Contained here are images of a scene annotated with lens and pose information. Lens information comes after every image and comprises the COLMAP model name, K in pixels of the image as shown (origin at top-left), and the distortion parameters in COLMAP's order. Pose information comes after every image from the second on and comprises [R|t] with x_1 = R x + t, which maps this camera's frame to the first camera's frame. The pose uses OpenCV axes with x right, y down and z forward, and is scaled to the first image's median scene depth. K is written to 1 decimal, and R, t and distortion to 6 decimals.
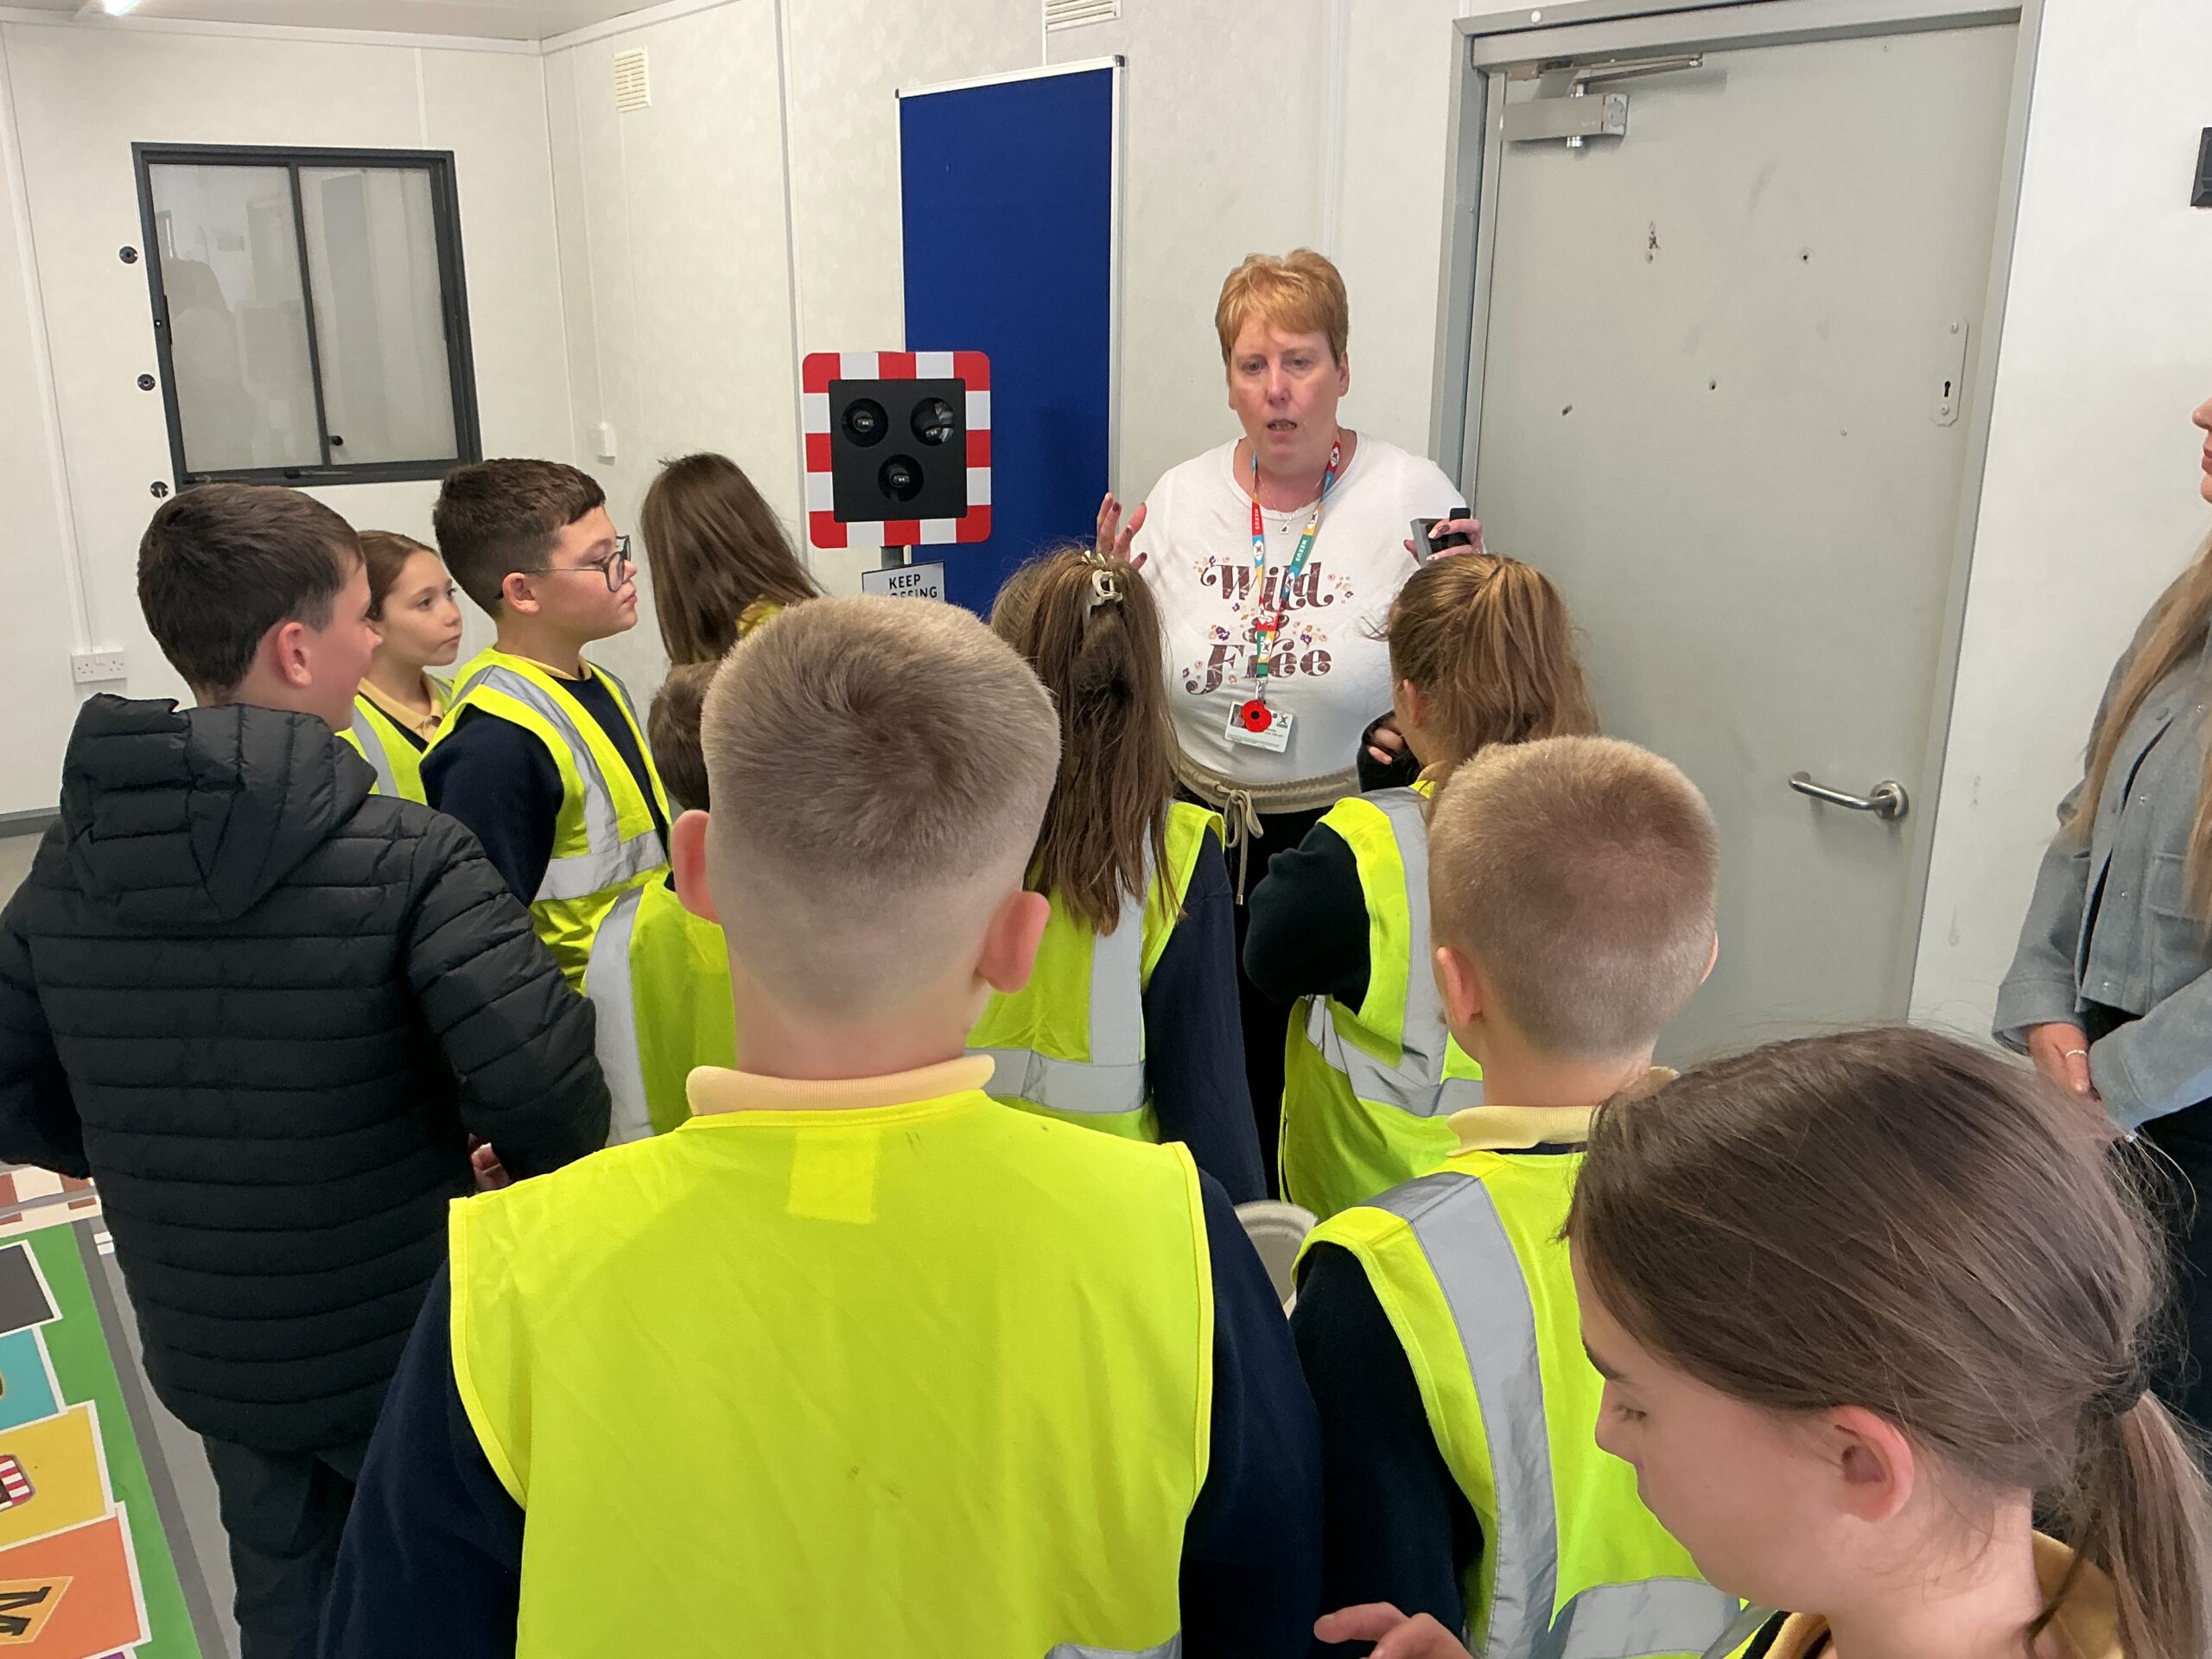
lens RADIAL K [[1861.8, 0, 1107.2], [0, 1861.8, 829.1], [0, 0, 1]] dist [0.107645, -0.198010]
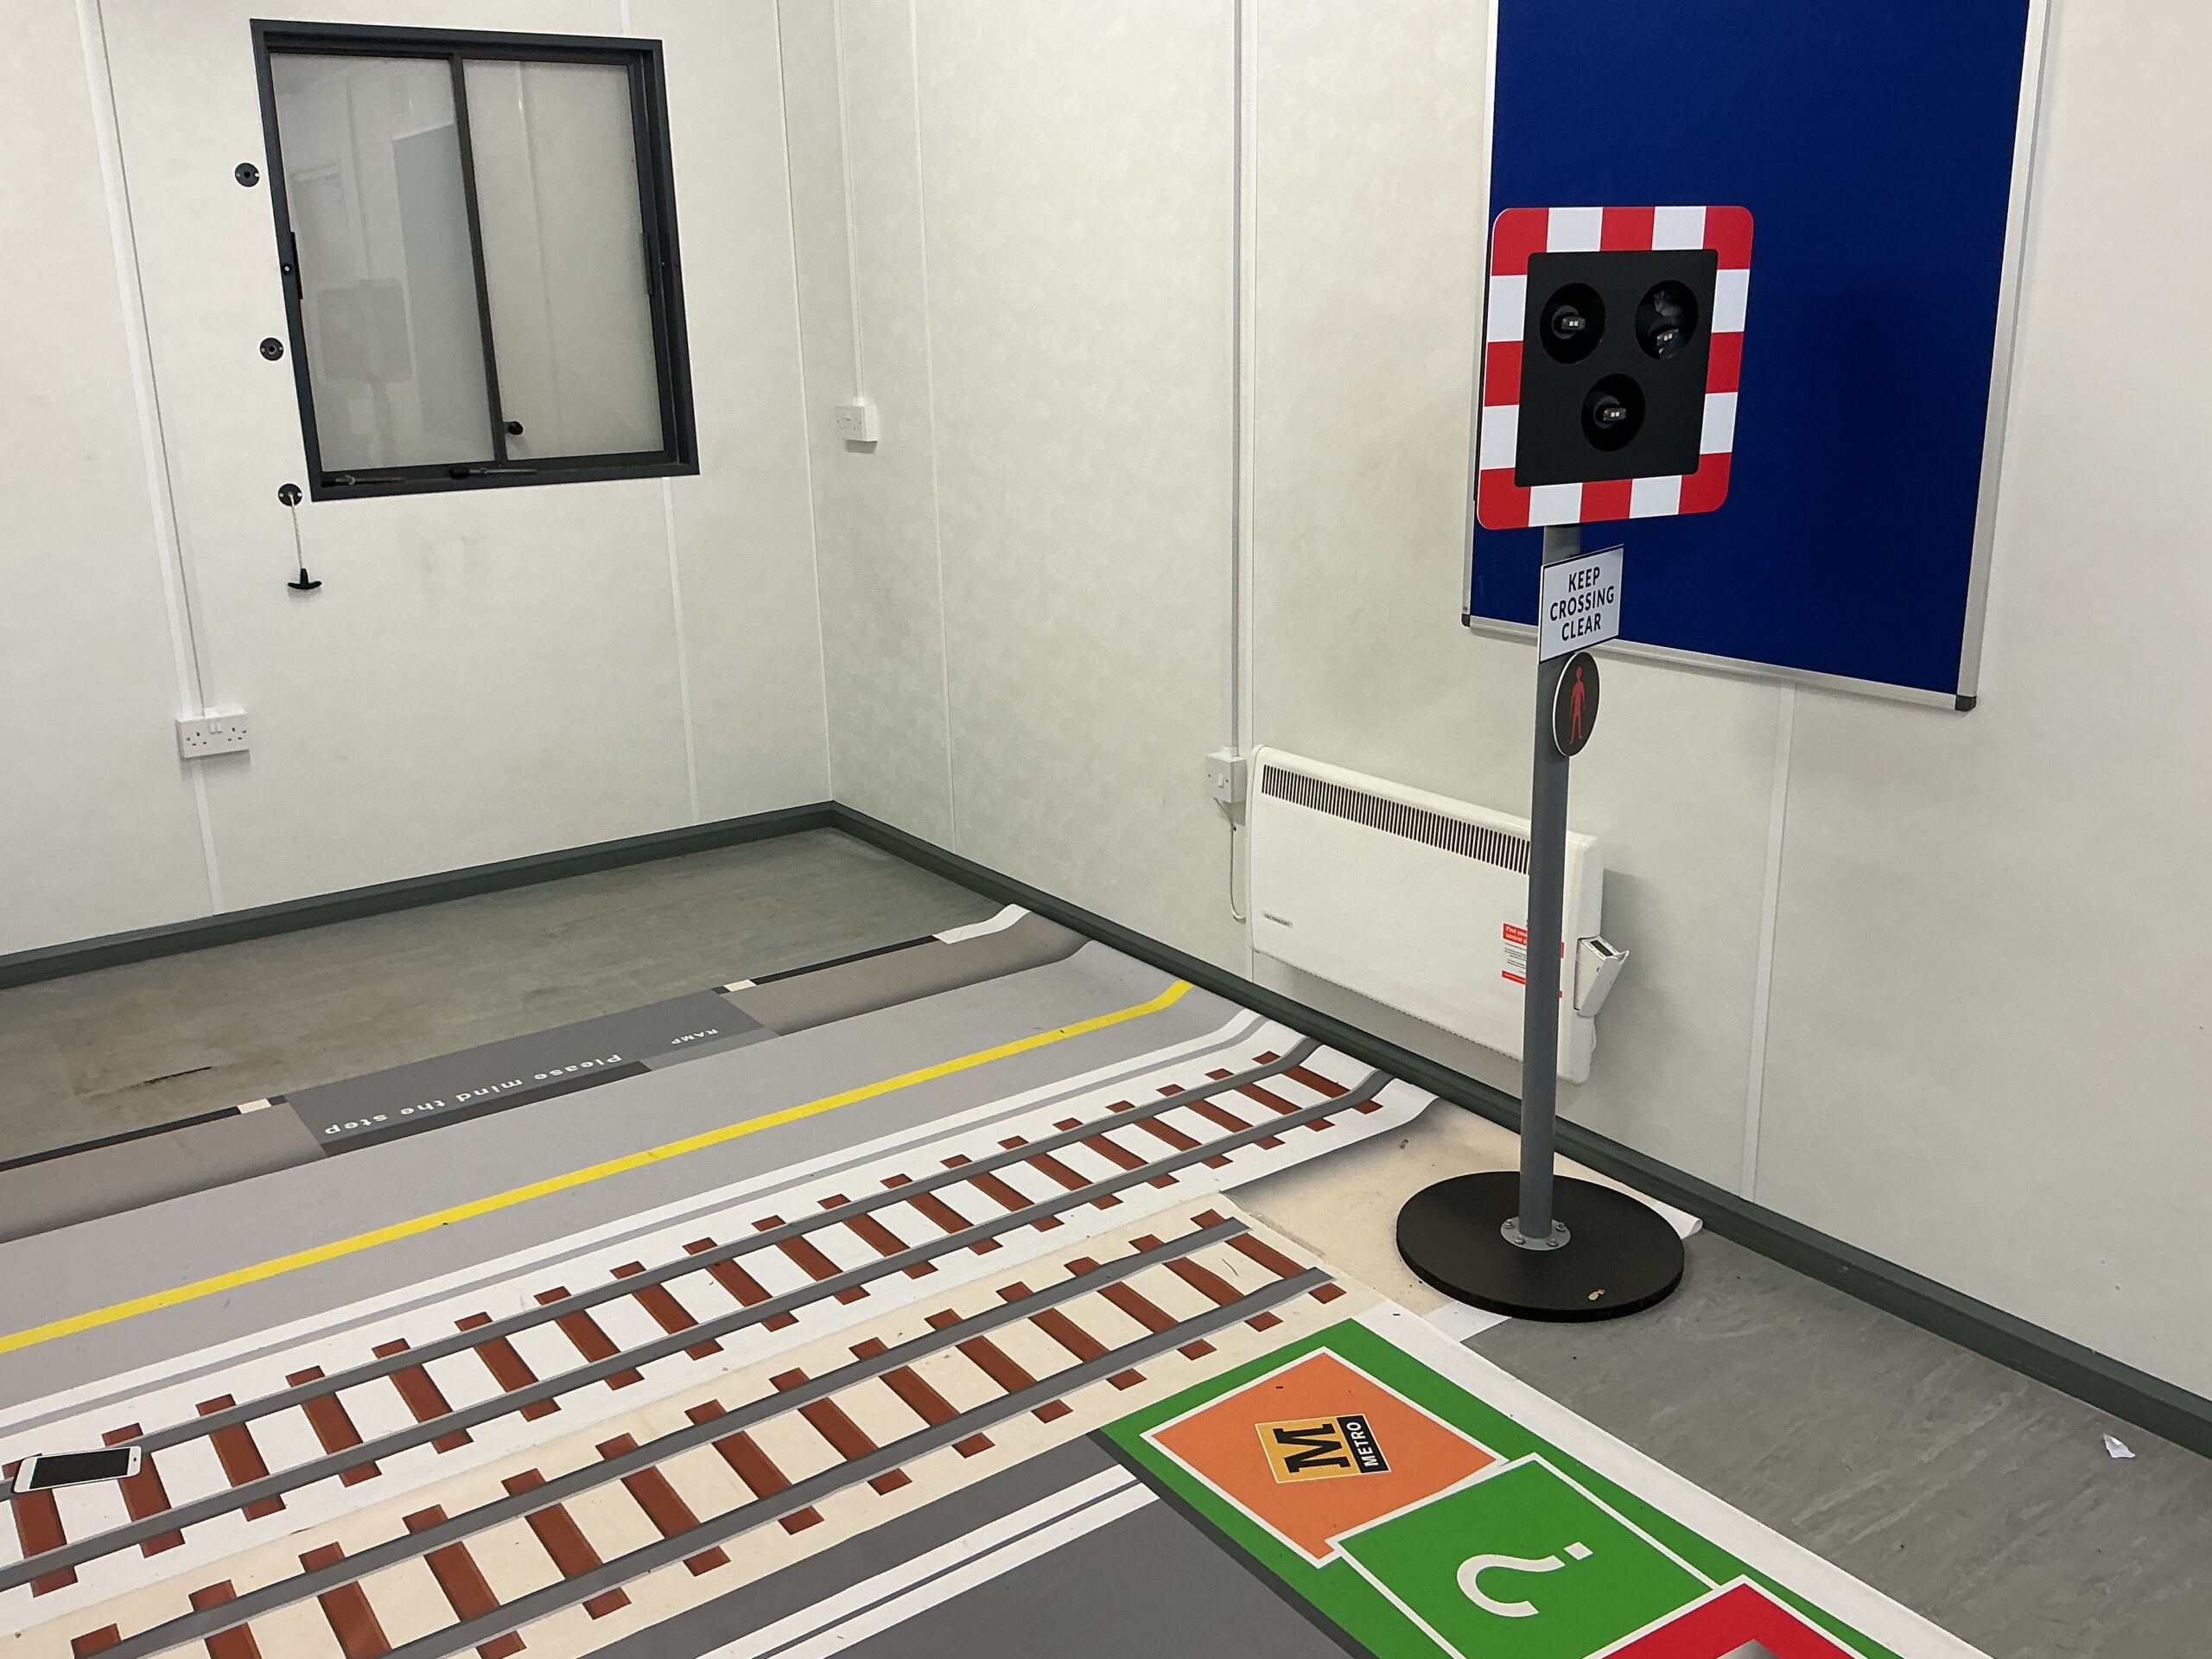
lens RADIAL K [[1861.8, 0, 1088.1], [0, 1861.8, 827.3], [0, 0, 1]] dist [0.107645, -0.198010]
pose [[0.999480, -0.027524, 0.016792, -0.293500], [0.027742, 0.999532, -0.012864, -0.044569], [-0.016430, 0.013323, 0.999776, 0.366589]]
